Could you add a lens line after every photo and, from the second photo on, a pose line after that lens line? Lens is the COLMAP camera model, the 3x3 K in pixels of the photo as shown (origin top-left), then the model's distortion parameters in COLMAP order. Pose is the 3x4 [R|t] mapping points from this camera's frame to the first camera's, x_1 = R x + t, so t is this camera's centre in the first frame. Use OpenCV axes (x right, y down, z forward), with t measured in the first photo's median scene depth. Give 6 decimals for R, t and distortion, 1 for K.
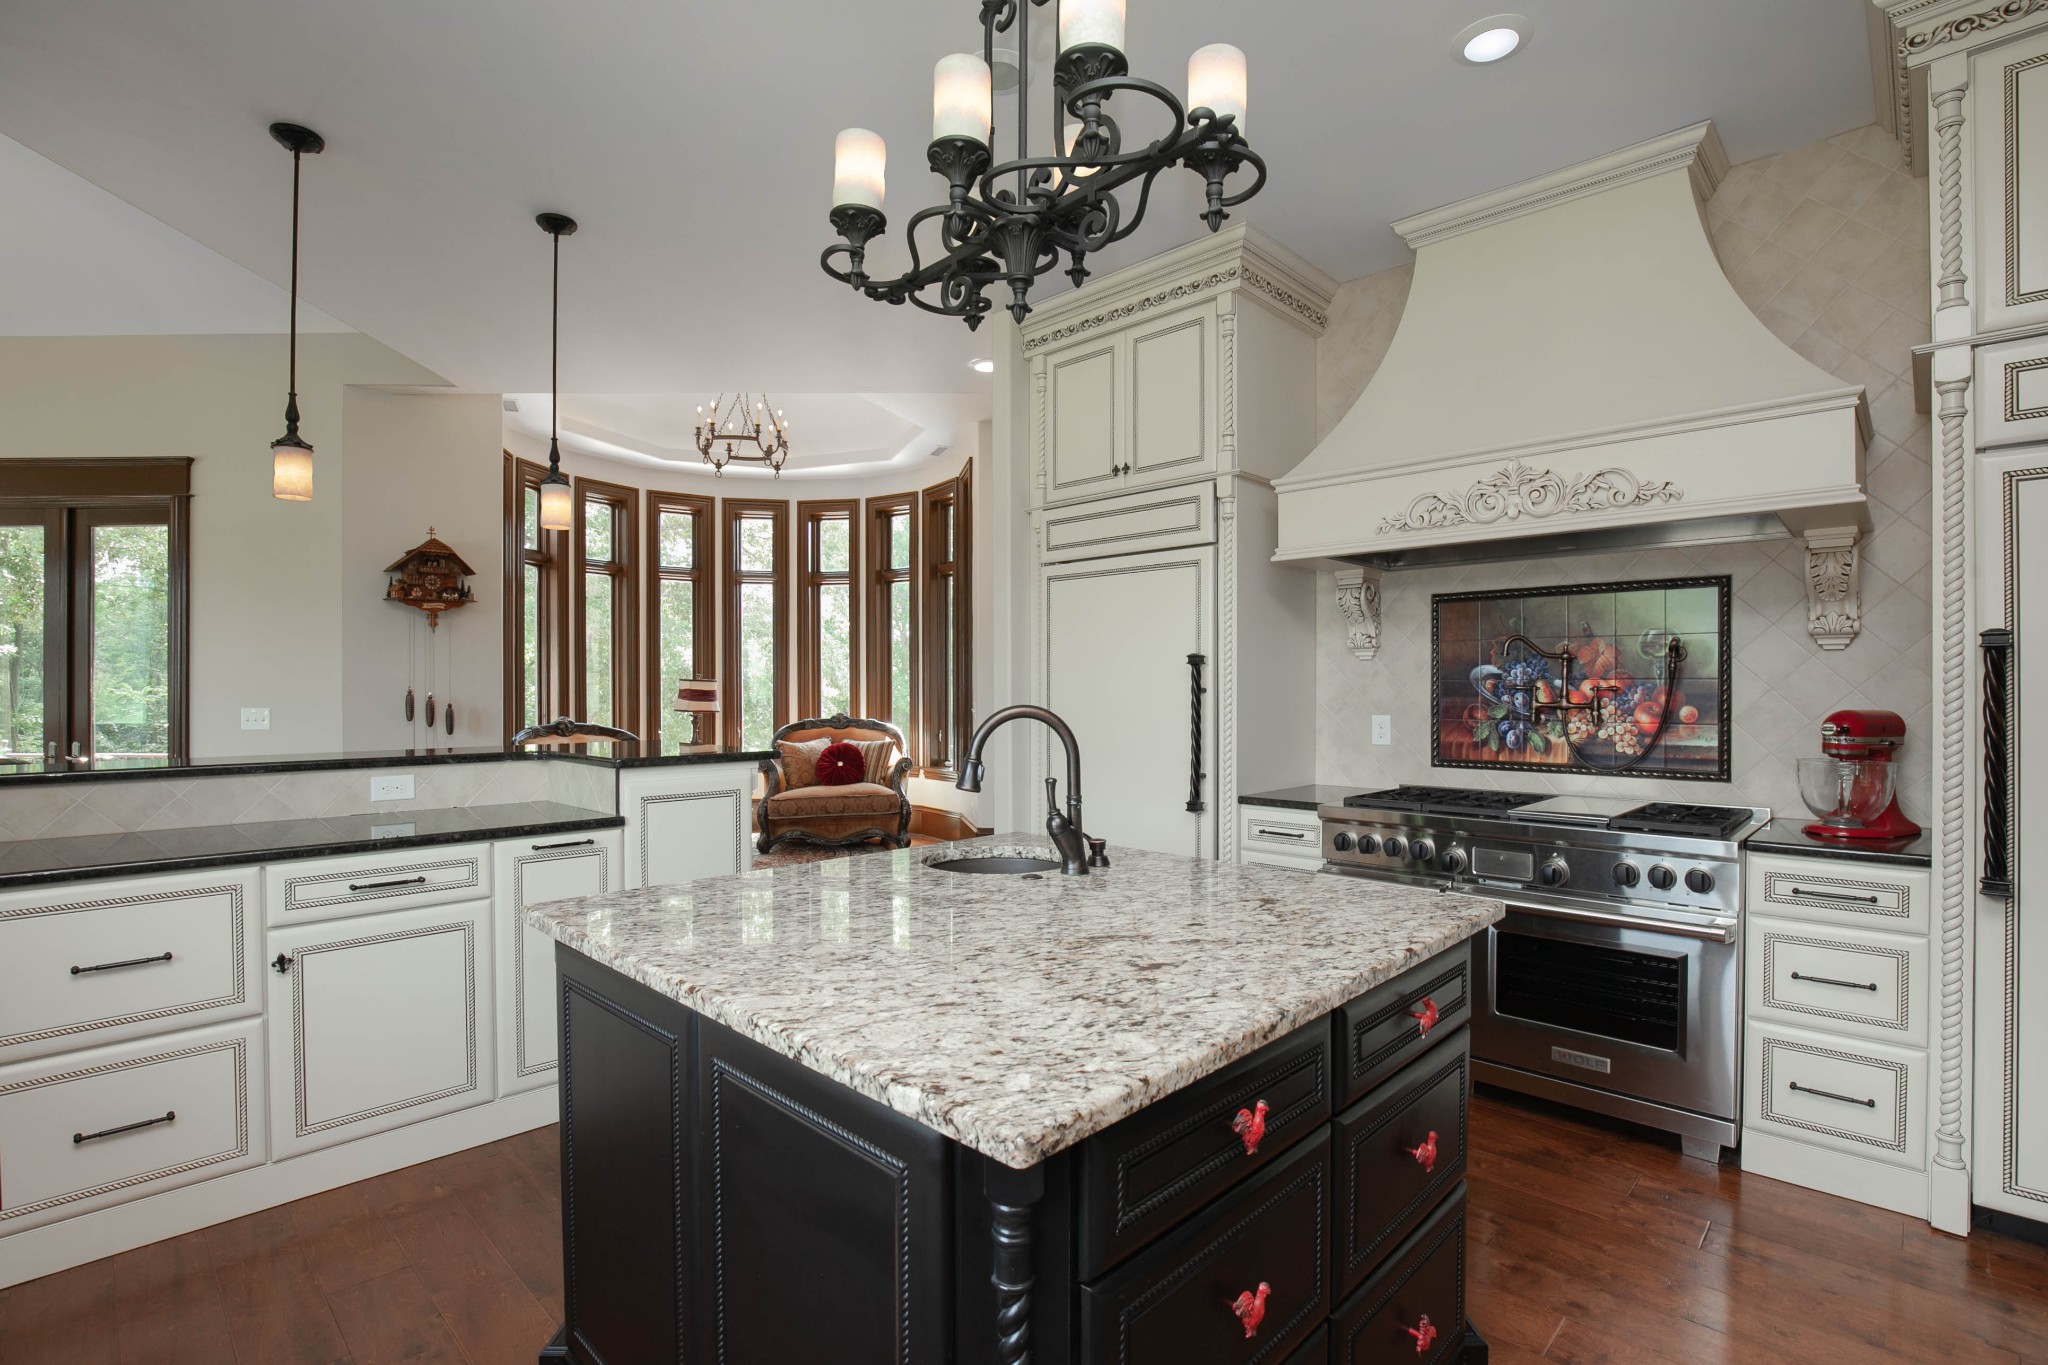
lens RADIAL K [[945.4, 0, 1028.6], [0, 945.4, 689.6], [0, 0, 1]] dist [-0.033884, 0.006131]
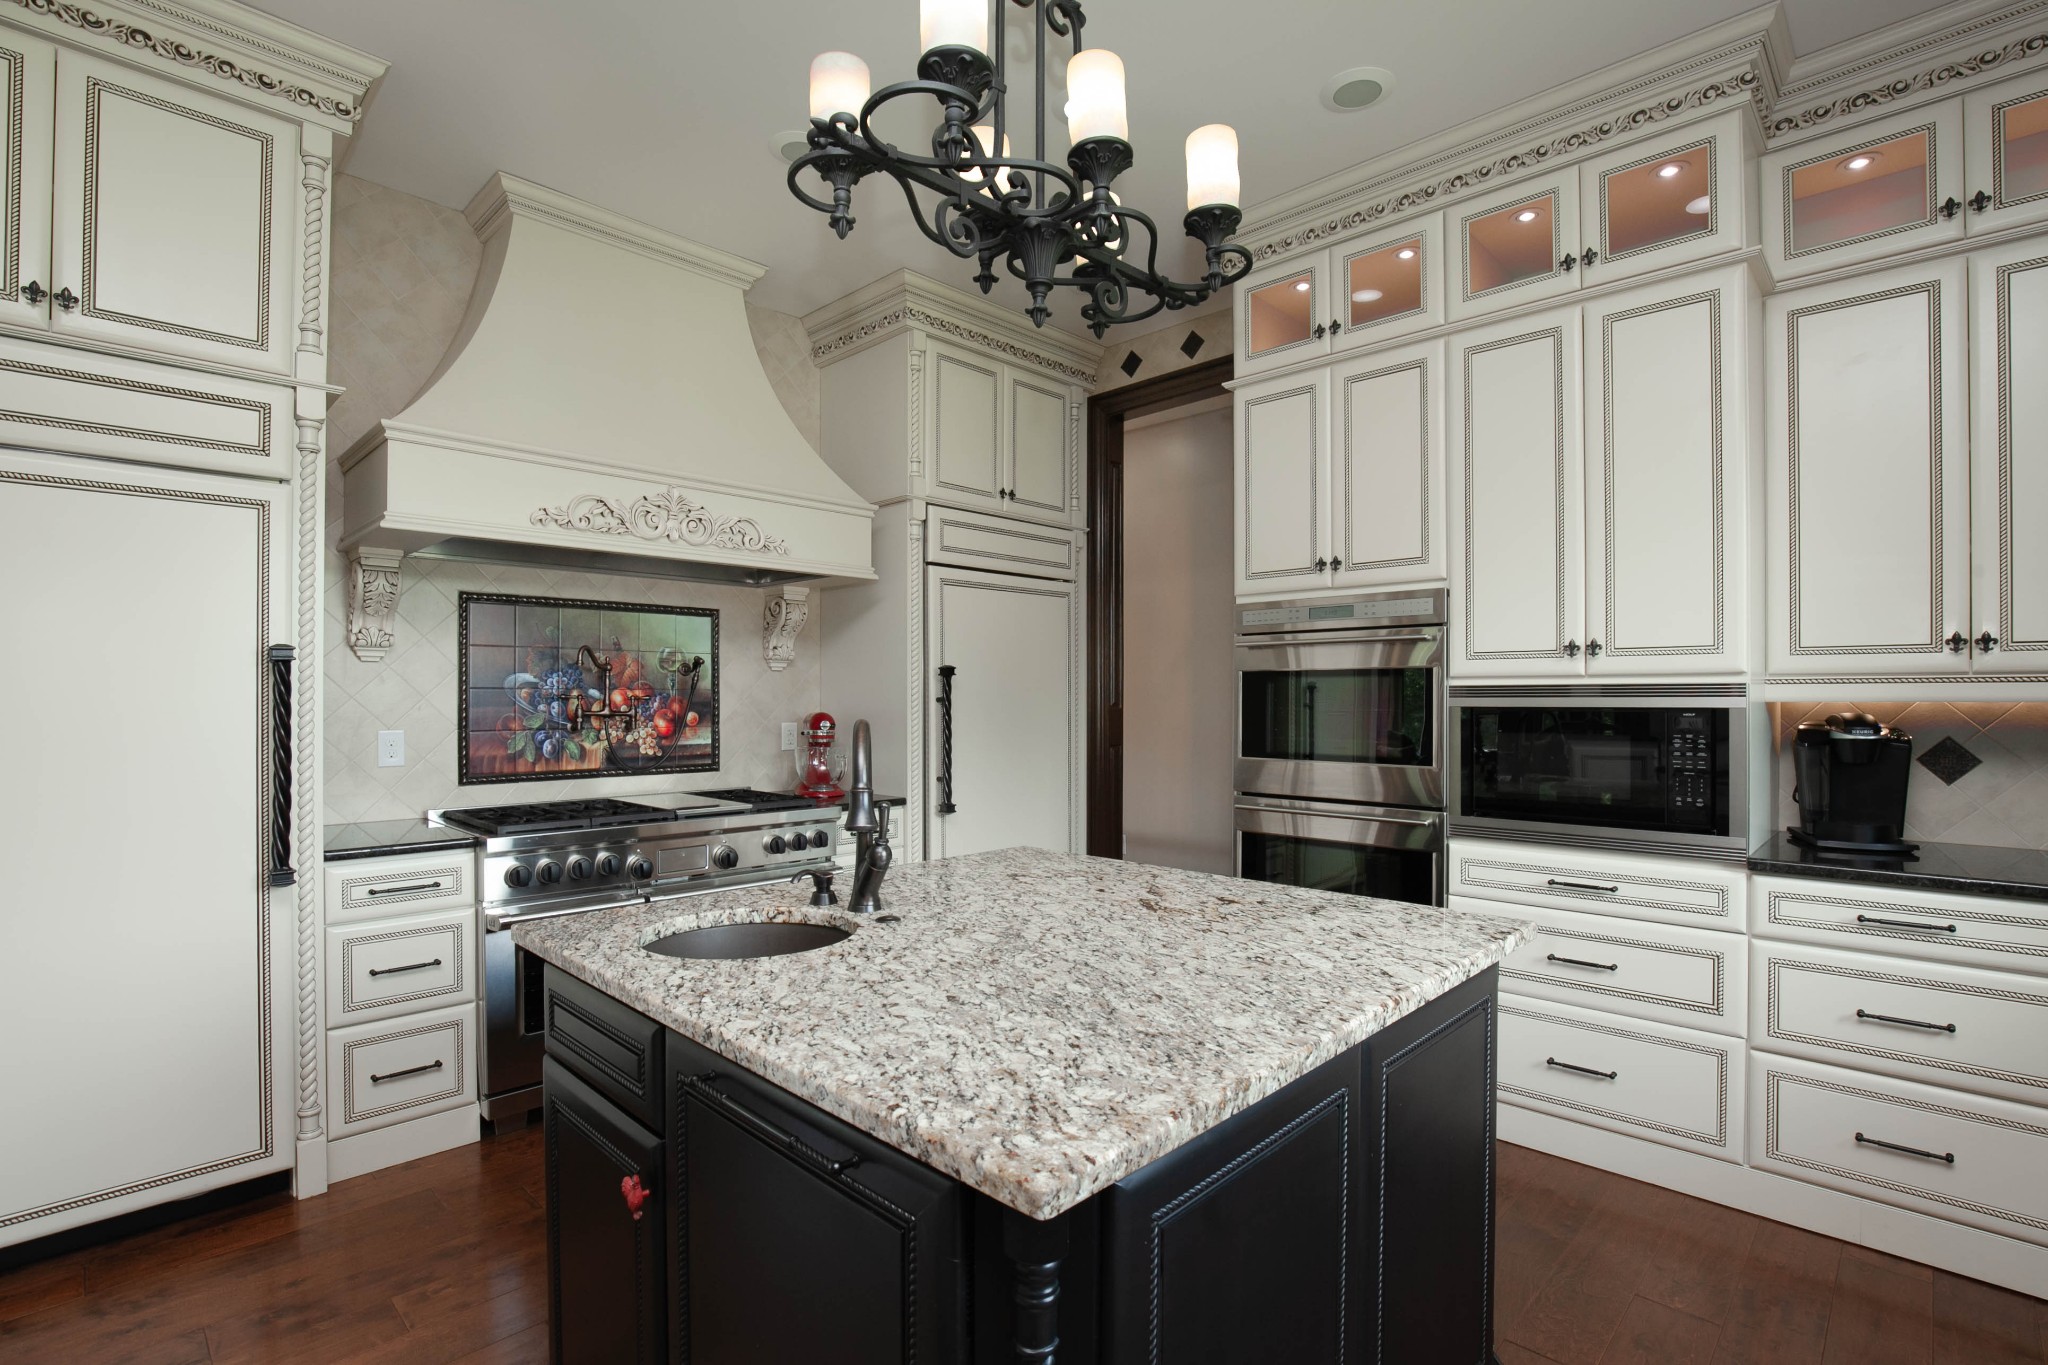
lens RADIAL K [[945.4, 0, 1034.9], [0, 945.4, 692.3], [0, 0, 1]] dist [-0.033884, 0.006131]
pose [[0.010818, 0.005521, 0.999926, -0.541560], [-0.001636, 0.999984, -0.005503, -0.002305], [-0.999940, -0.001576, 0.010827, 0.544400]]
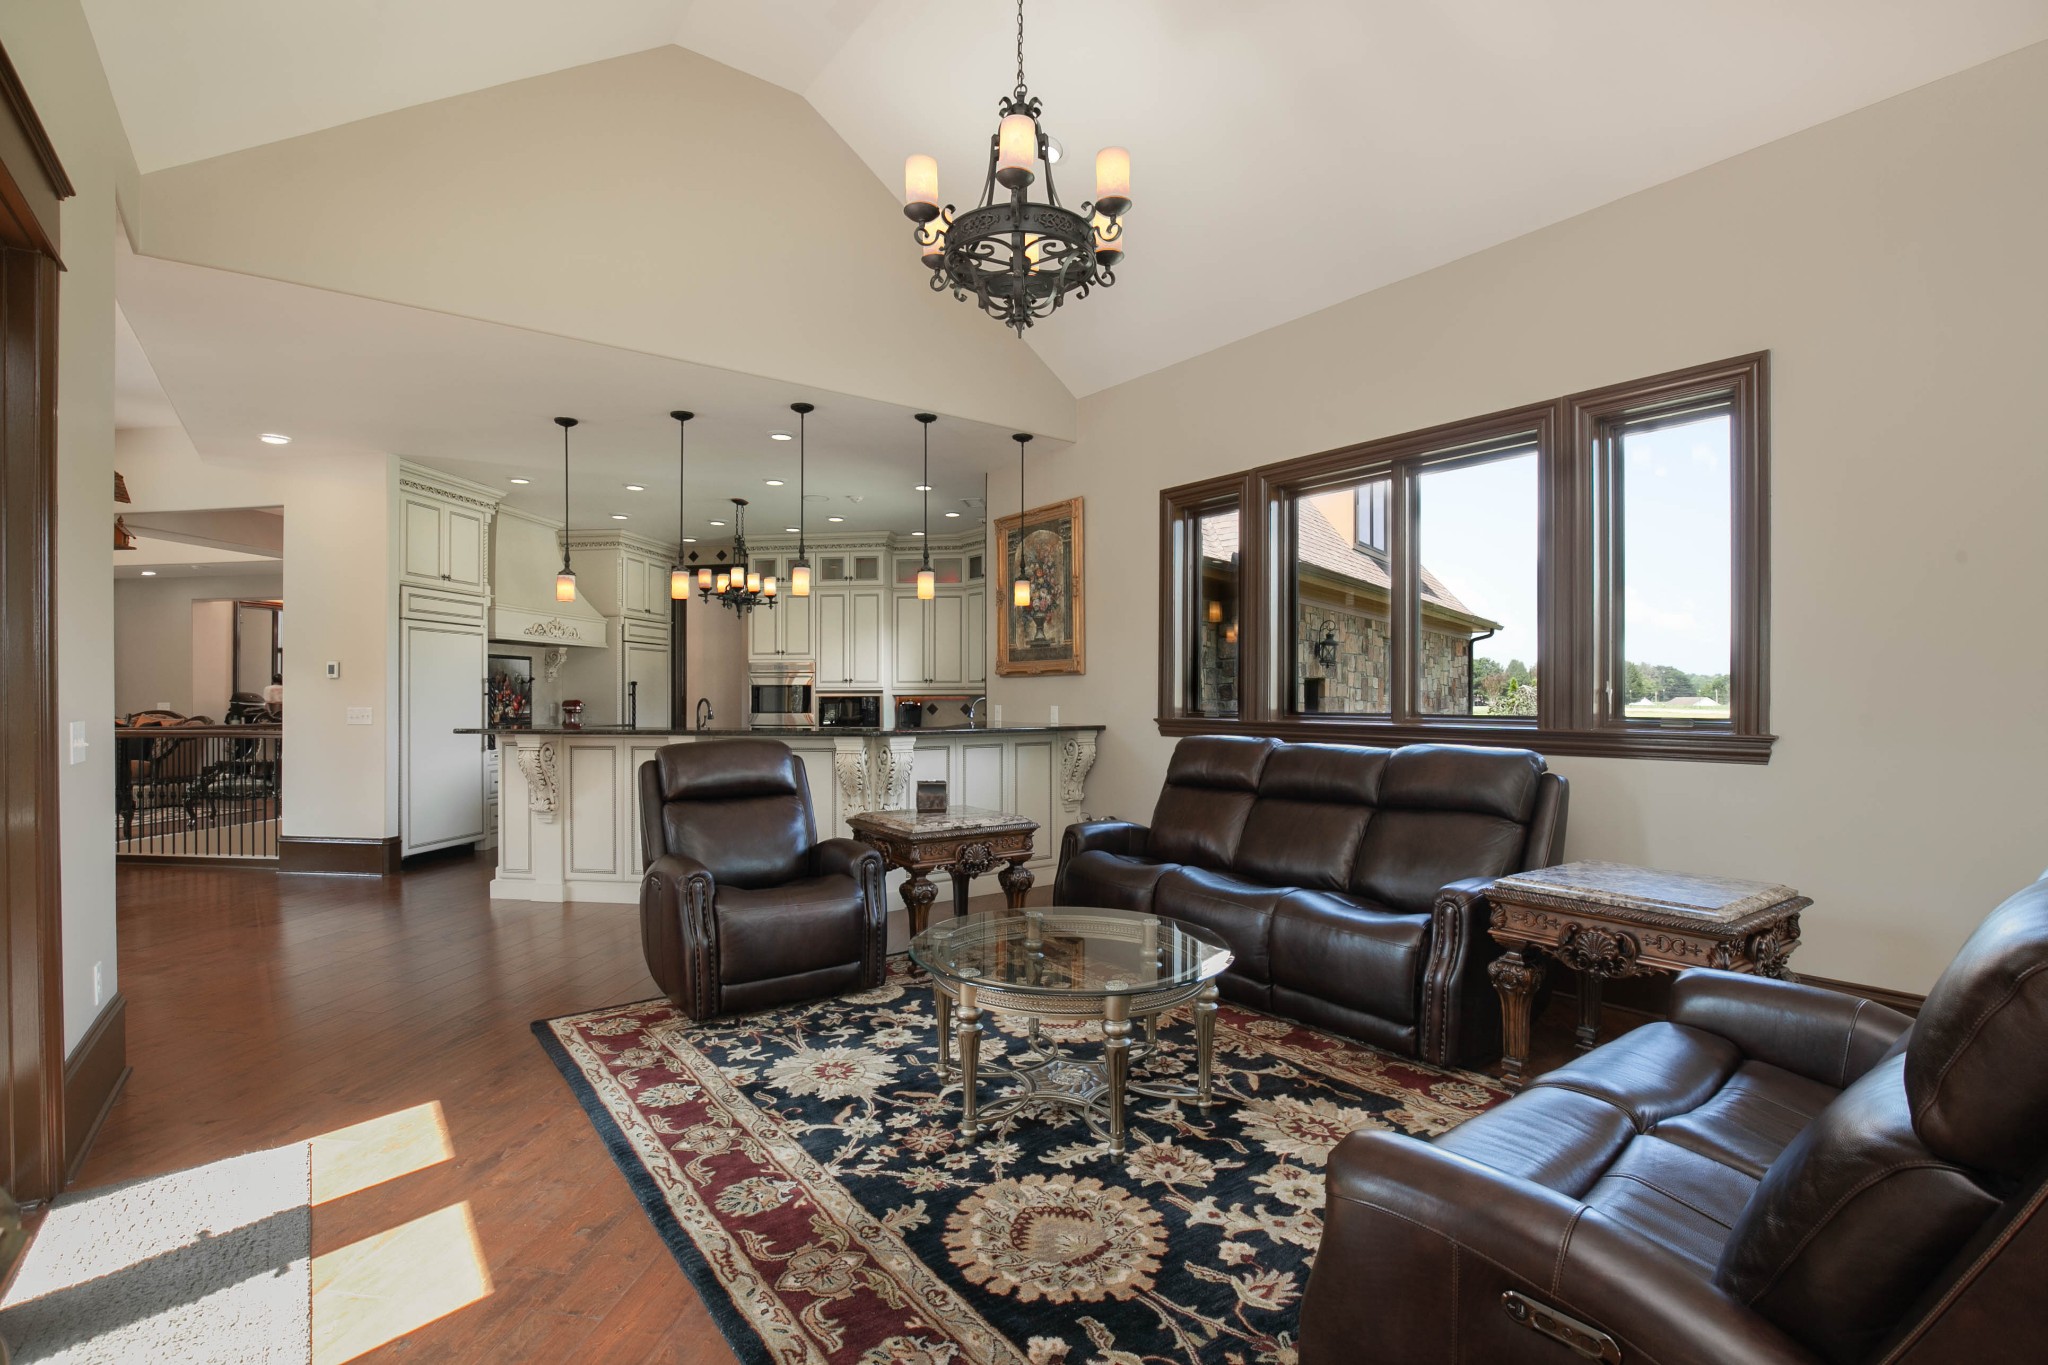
lens RADIAL K [[945.4, 0, 1024.5], [0, 945.4, 692.8], [0, 0, 1]] dist [-0.033884, 0.006131]
pose [[-0.575651, 0.005001, 0.817681, -2.725019], [-0.000616, 0.999978, -0.006549, 0.016111], [-0.817696, -0.004274, -0.575635, 1.444390]]
